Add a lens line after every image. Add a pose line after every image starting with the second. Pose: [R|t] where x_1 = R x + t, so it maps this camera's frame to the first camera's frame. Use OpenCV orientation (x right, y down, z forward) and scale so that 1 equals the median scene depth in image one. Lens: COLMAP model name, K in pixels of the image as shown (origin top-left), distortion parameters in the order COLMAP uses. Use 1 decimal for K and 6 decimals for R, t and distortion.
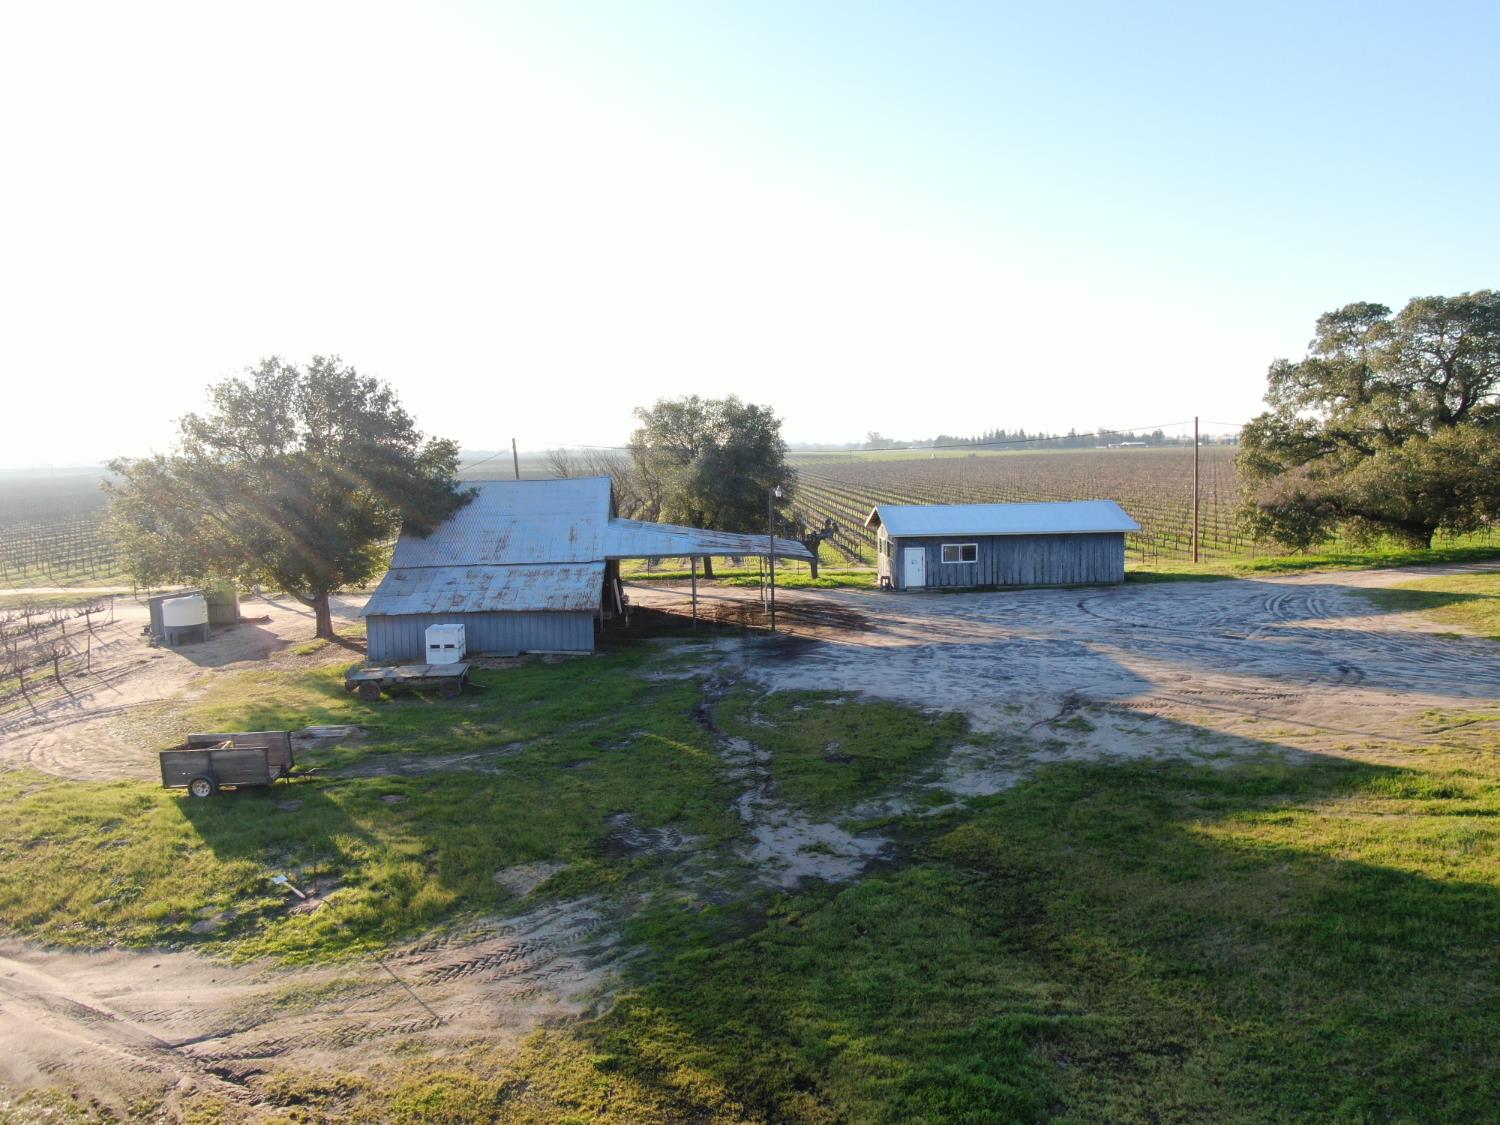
lens RADIAL K [[1073.3, 0, 745.4], [0, 1073.3, 570.0], [0, 0, 1]] dist [-0.019545, 0.006440]
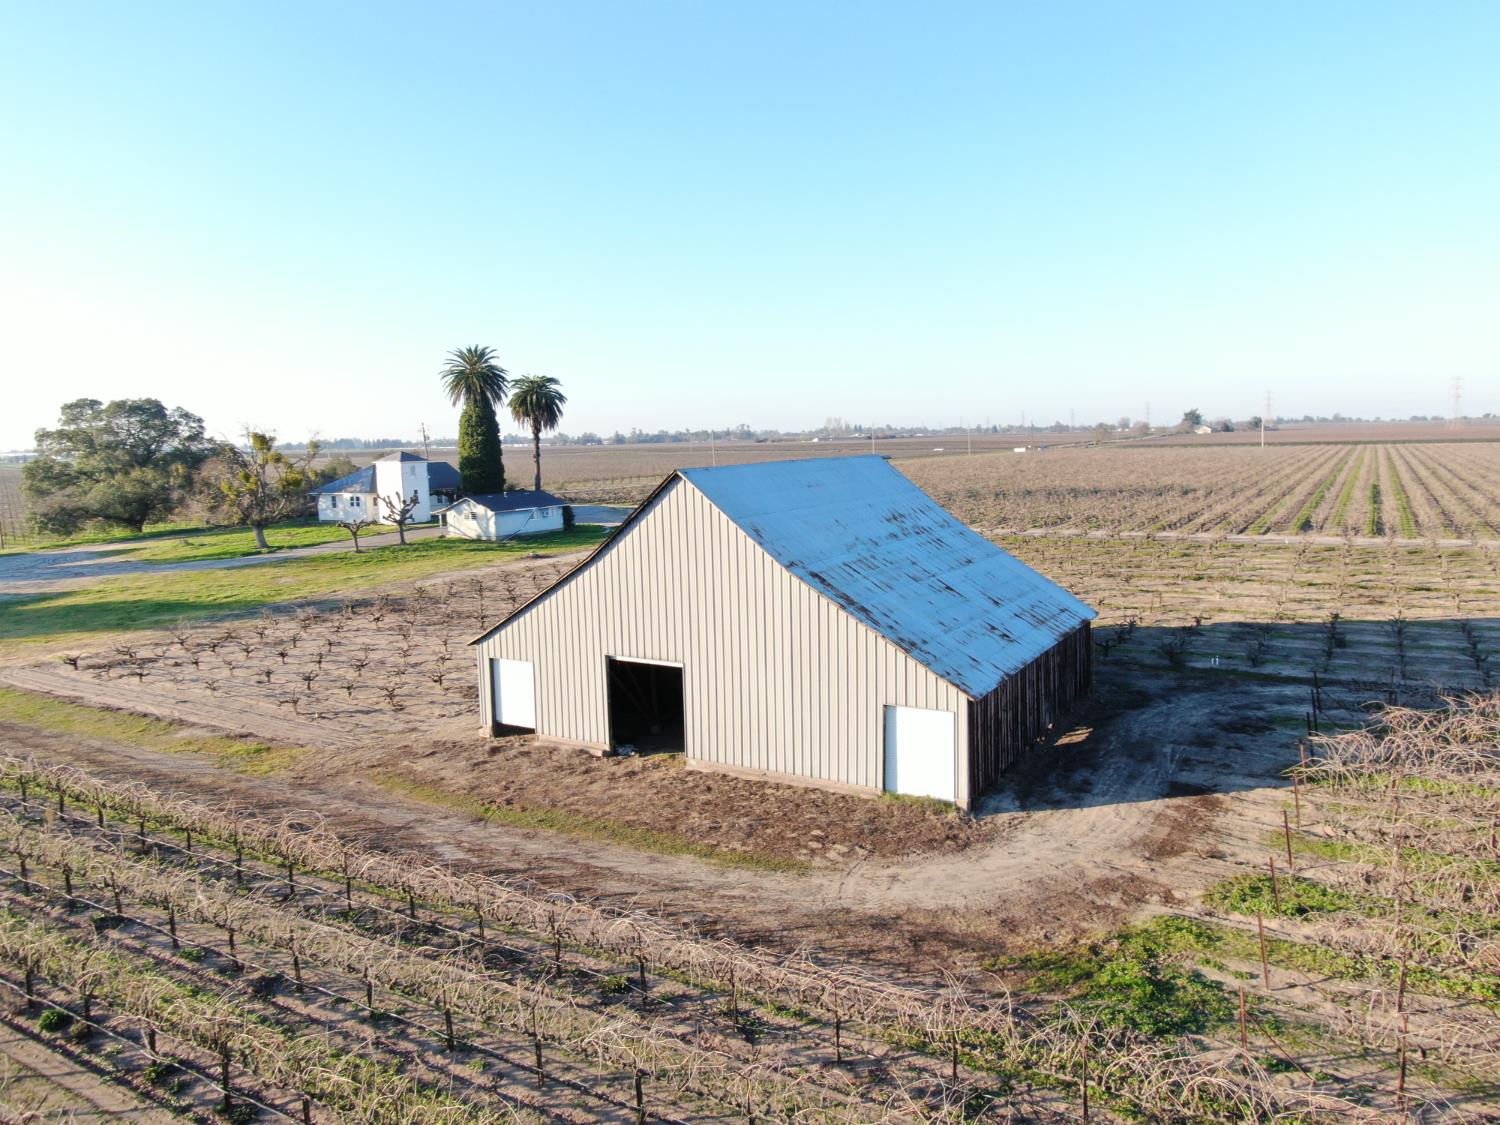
lens RADIAL K [[1073.3, 0, 739.7], [0, 1073.3, 568.8], [0, 0, 1]] dist [-0.019545, 0.006440]
pose [[0.523648, -0.096807, 0.846417, -0.399908], [0.105664, 0.993232, 0.048228, 0.064936], [-0.845357, 0.064181, 0.530333, -0.881272]]
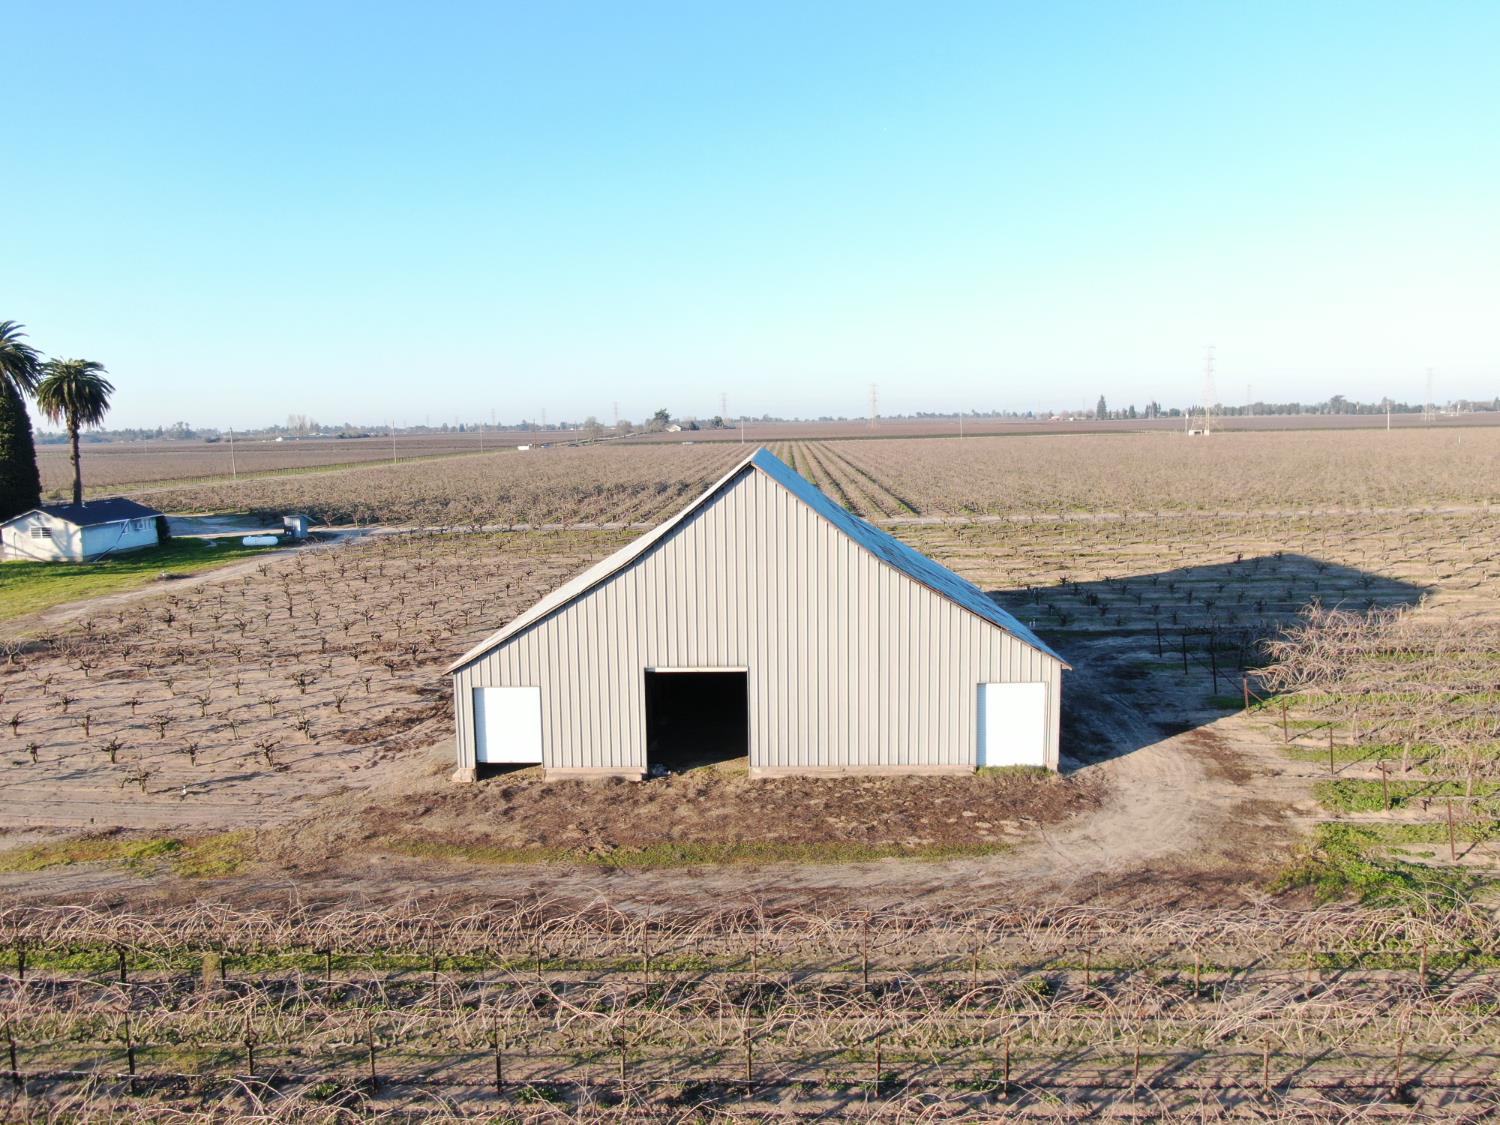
lens RADIAL K [[1073.3, 0, 750.5], [0, 1073.3, 561.2], [0, 0, 1]] dist [-0.019545, 0.006440]
pose [[0.053682, -0.109147, 0.992575, -0.459514], [0.128769, 0.986465, 0.101511, 0.035541], [-0.990221, 0.122363, 0.067010, -0.618178]]
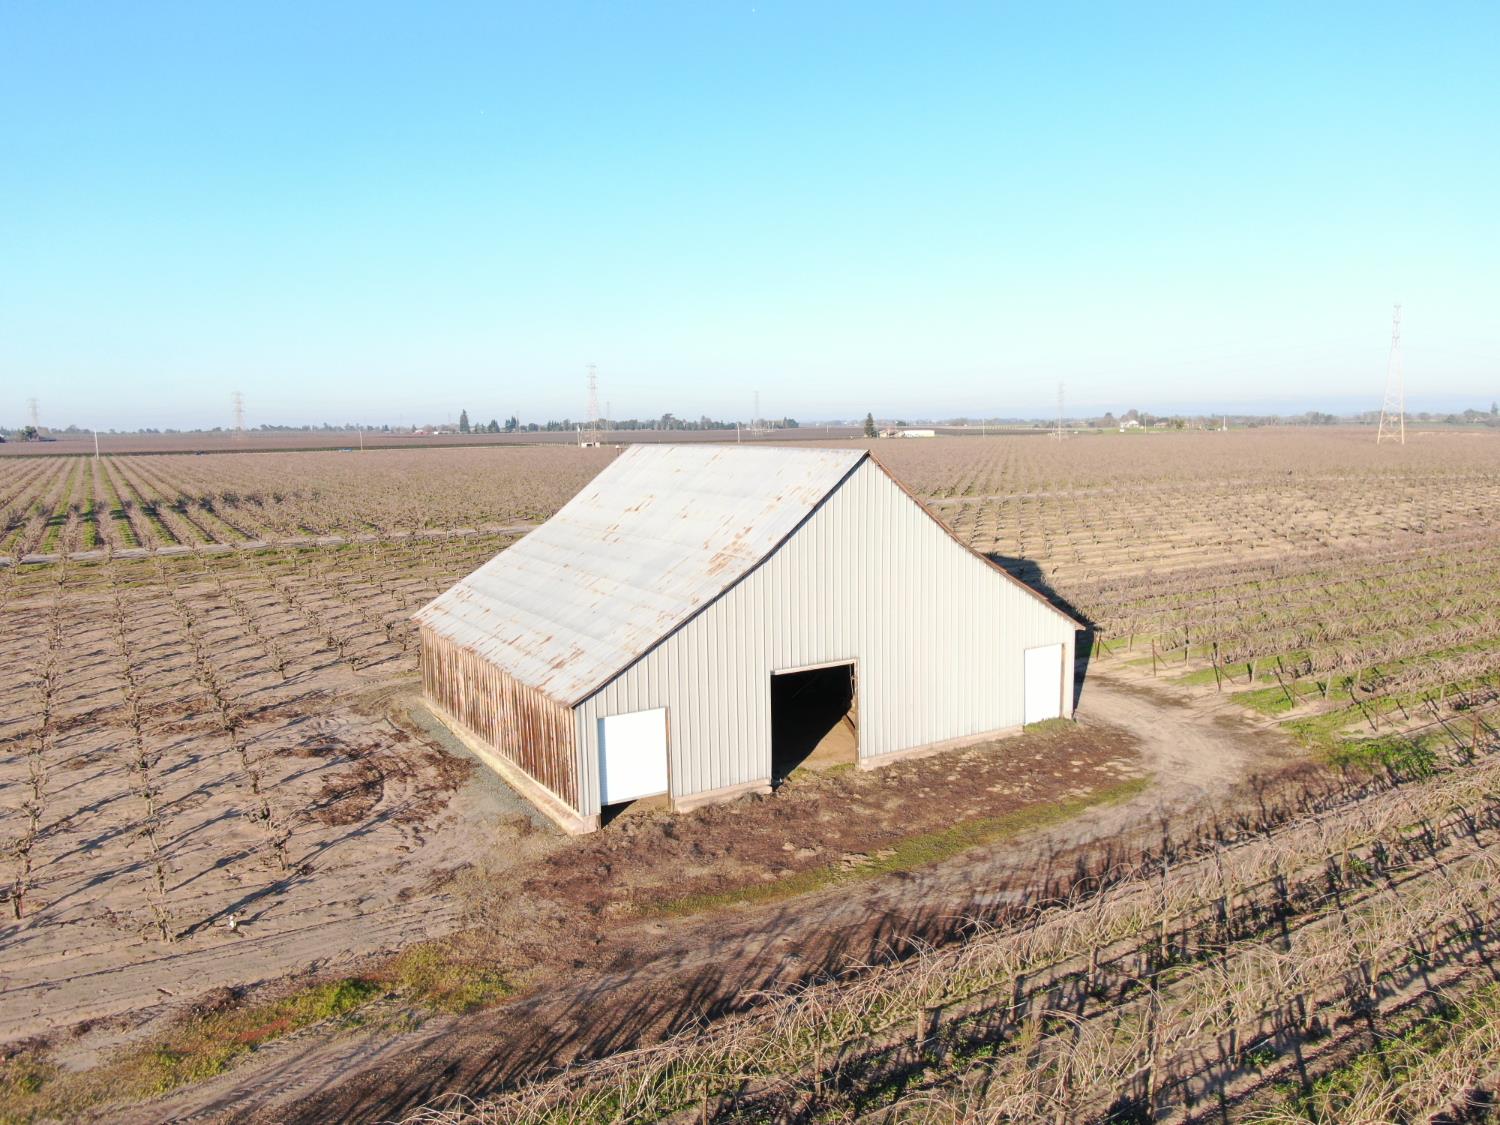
lens RADIAL K [[1073.3, 0, 752.4], [0, 1073.3, 527.6], [0, 0, 1]] dist [-0.019545, 0.006440]
pose [[-0.508197, -0.055347, 0.859461, -0.368570], [0.115145, 0.984607, 0.131491, 0.004723], [-0.853509, 0.165786, -0.494002, -0.304042]]
